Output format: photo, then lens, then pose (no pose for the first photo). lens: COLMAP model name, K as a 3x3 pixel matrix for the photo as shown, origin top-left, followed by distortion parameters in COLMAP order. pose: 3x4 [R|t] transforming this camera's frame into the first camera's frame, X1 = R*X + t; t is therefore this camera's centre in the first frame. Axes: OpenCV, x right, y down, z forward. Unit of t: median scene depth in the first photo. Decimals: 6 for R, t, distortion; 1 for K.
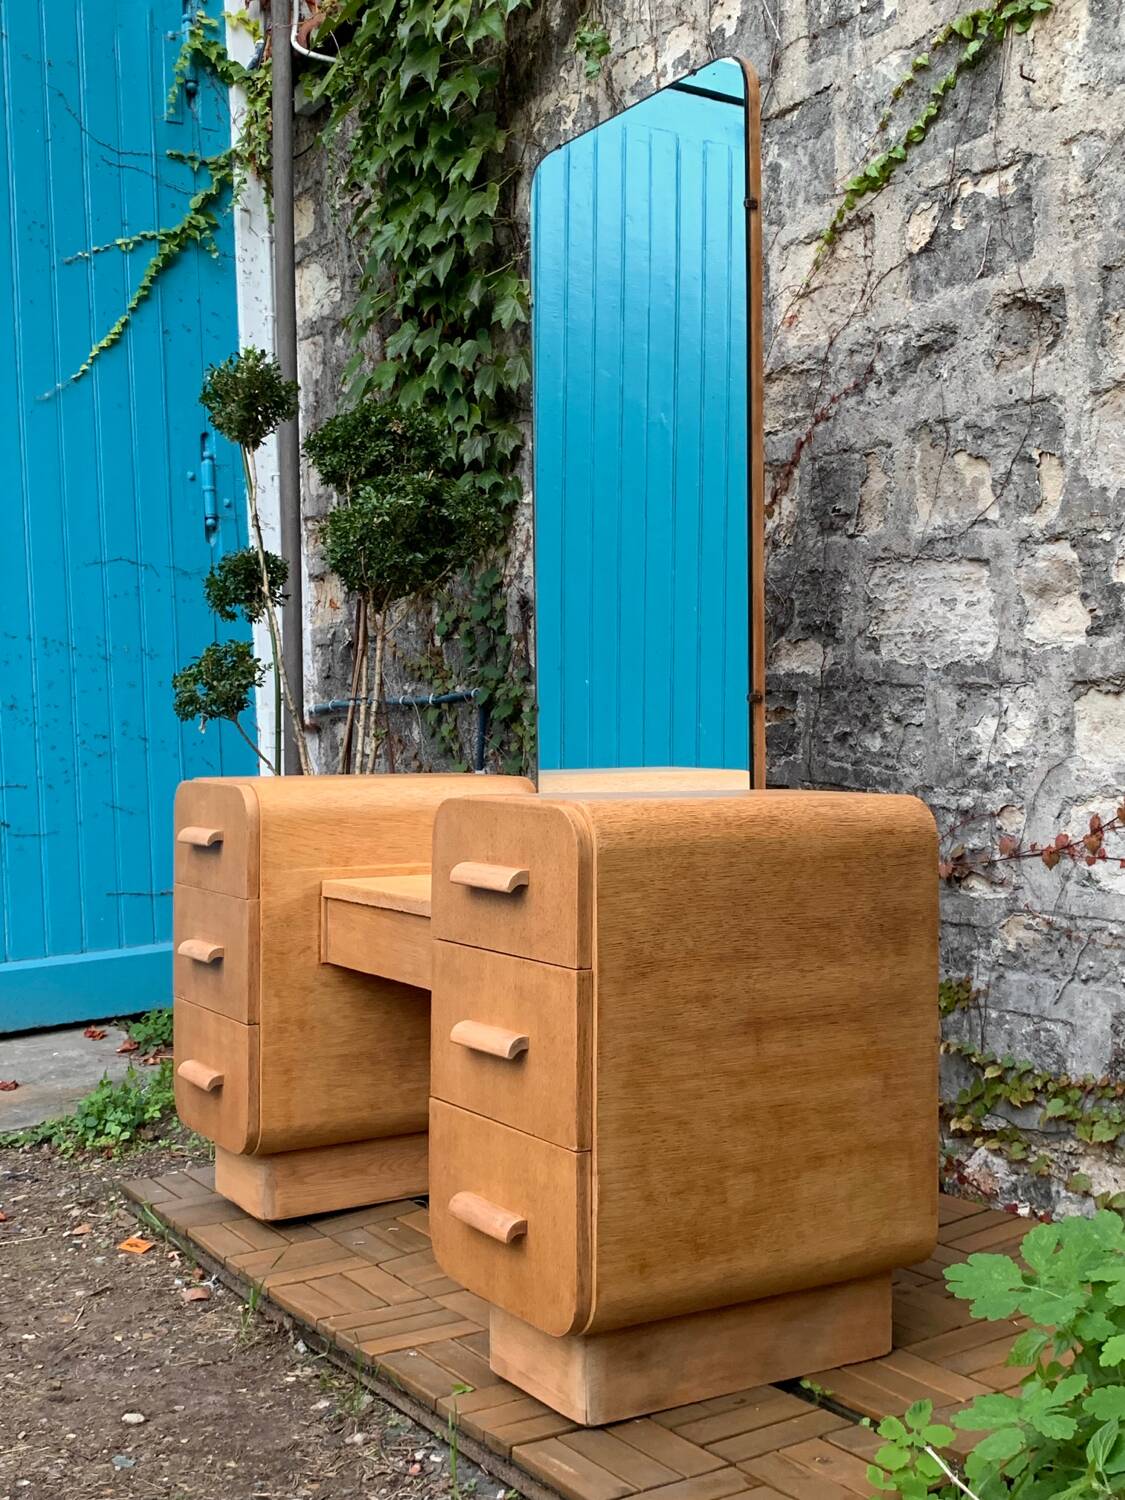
lens RADIAL K [[1688.7, 0, 555.1], [0, 1688.7, 755.4], [0, 0, 1]] dist [0.153499, -0.449422]
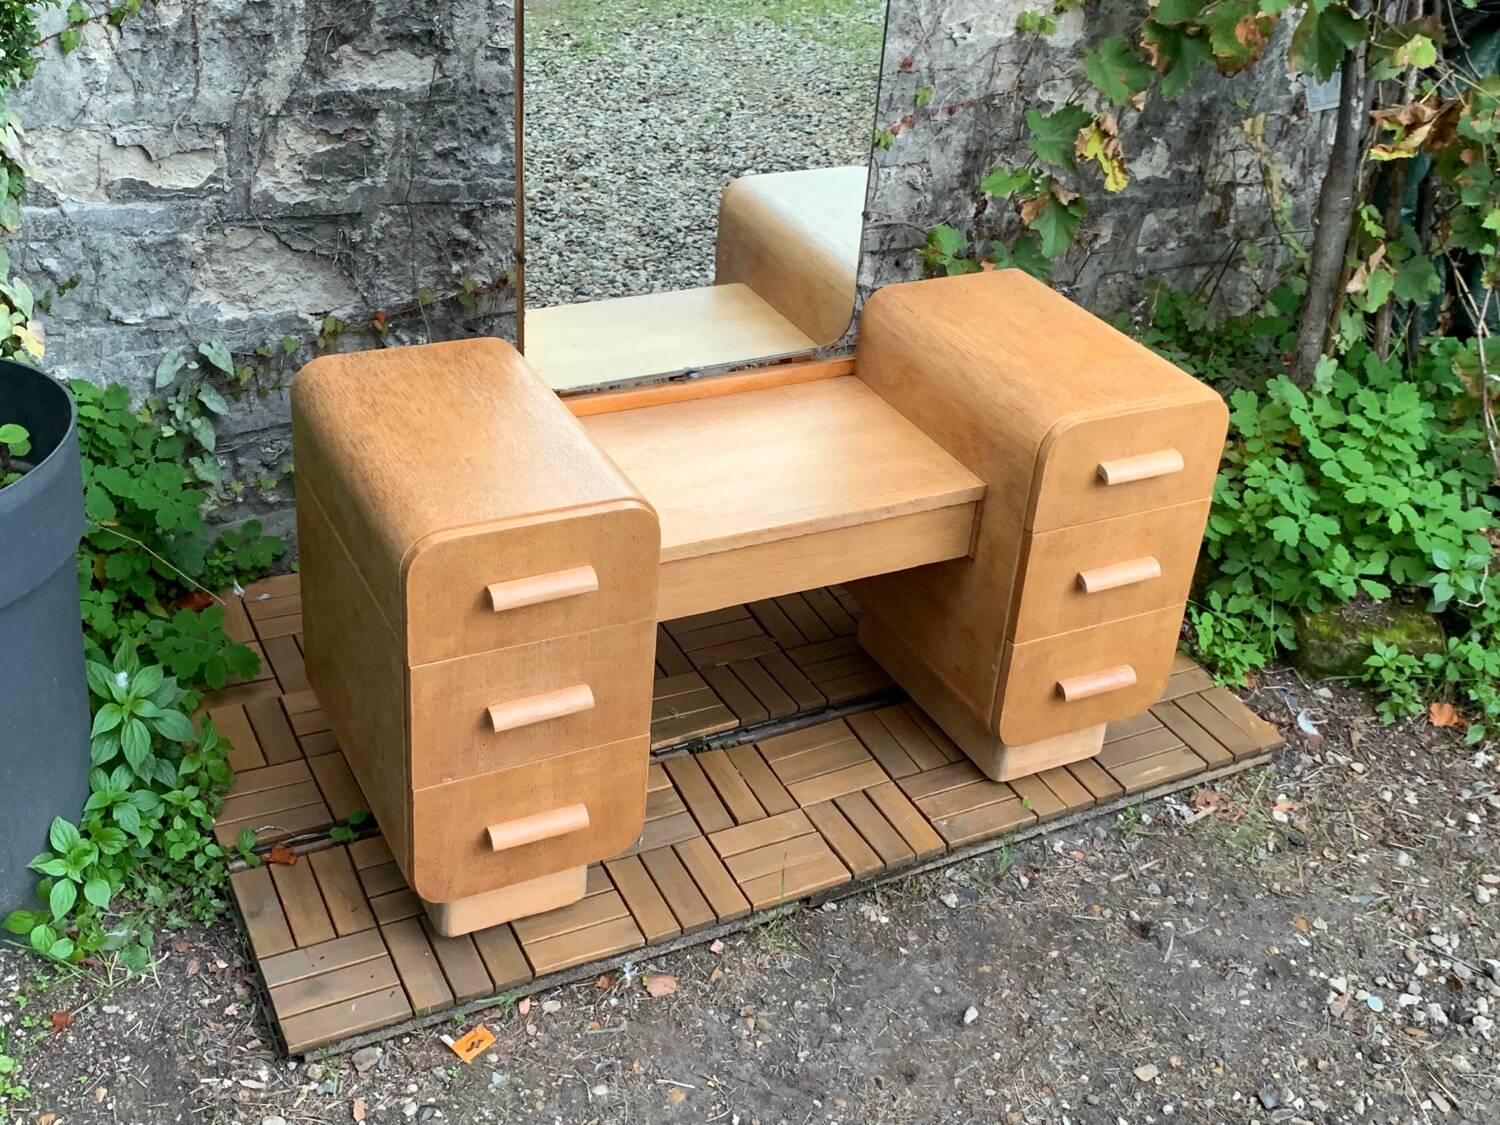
lens RADIAL K [[1738.4, 0, 758.2], [0, 1738.4, 558.3], [0, 0, 1]] dist [0.165292, -0.486481]
pose [[0.076403, -0.511422, 0.855926, -0.889828], [-0.064227, 0.854128, 0.516081, -0.386157], [-0.995006, -0.094404, 0.032410, 0.897796]]
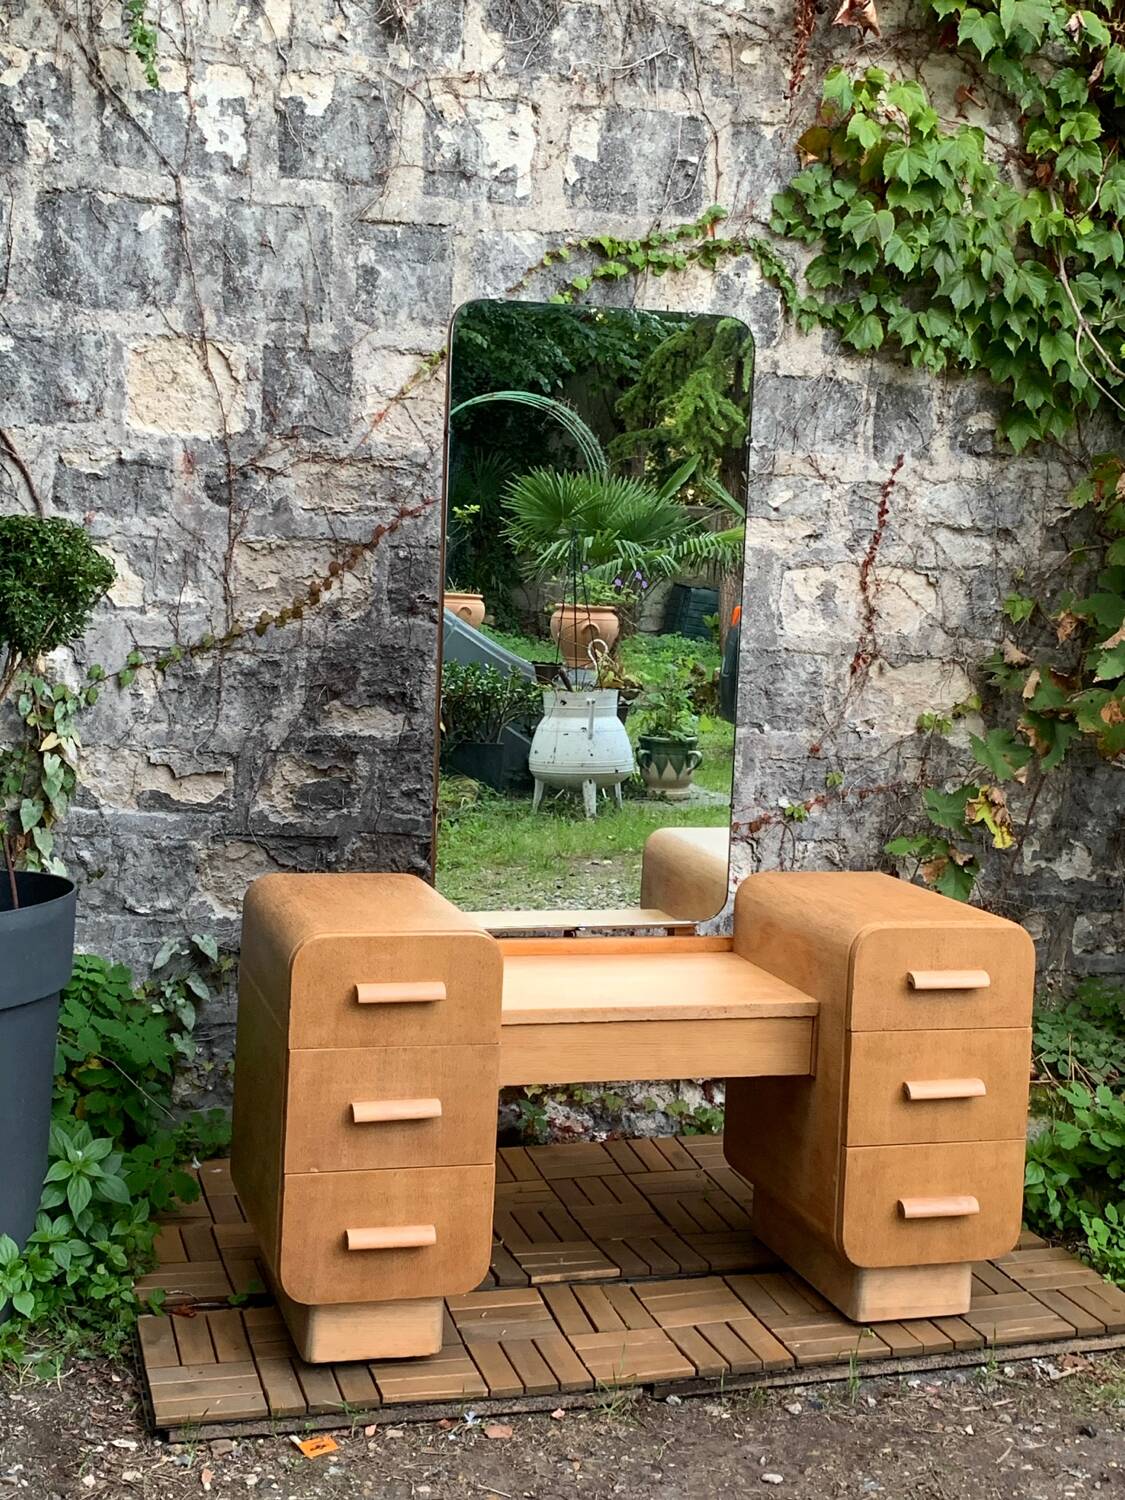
lens RADIAL K [[2031.6, 0, 561.5], [0, 2031.6, 731.8], [0, 0, 1]] dist [0.225692, -0.776645]
pose [[0.254495, -0.081678, 0.963619, -1.309998], [-0.031942, 0.995173, 0.092789, -0.212435], [-0.966547, -0.054394, 0.250657, 0.646397]]
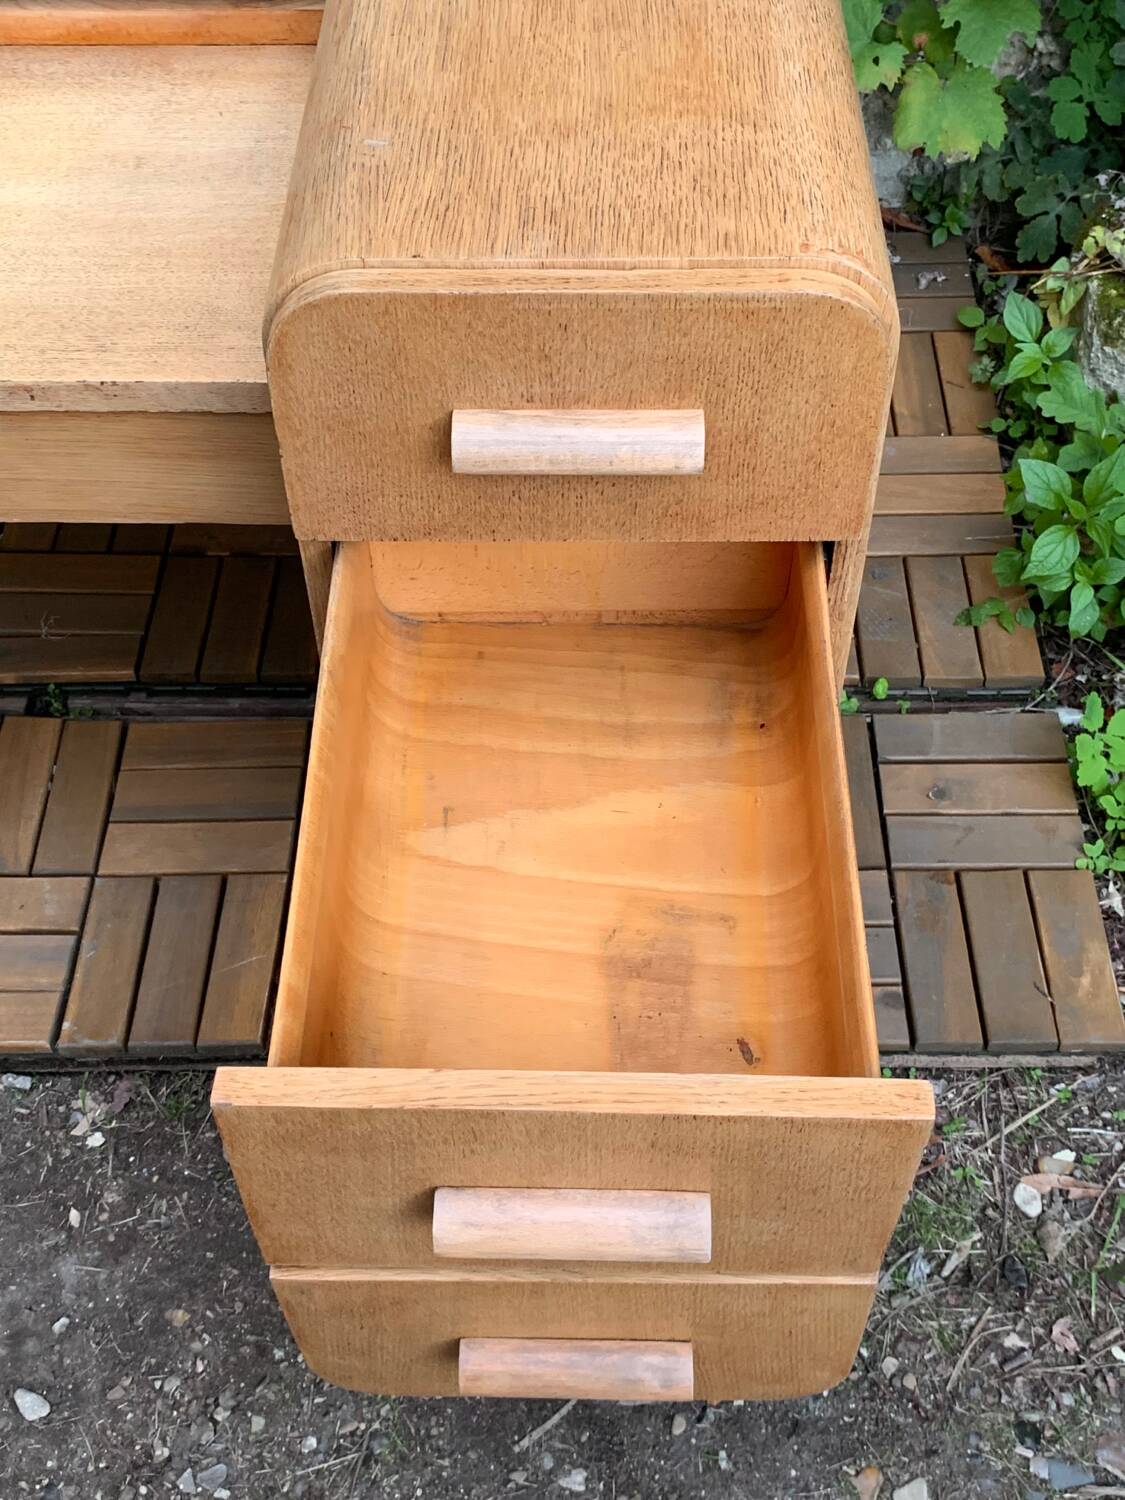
lens RADIAL K [[1708.2, 0, 555.6], [0, 1708.2, 729.5], [0, 0, 1]] dist [0.150667, -0.453974]
pose [[0.538801, -0.650225, 0.535631, -0.255645], [0.019246, 0.645149, 0.763814, -0.176265], [-0.842213, -0.401235, 0.360121, 0.580219]]
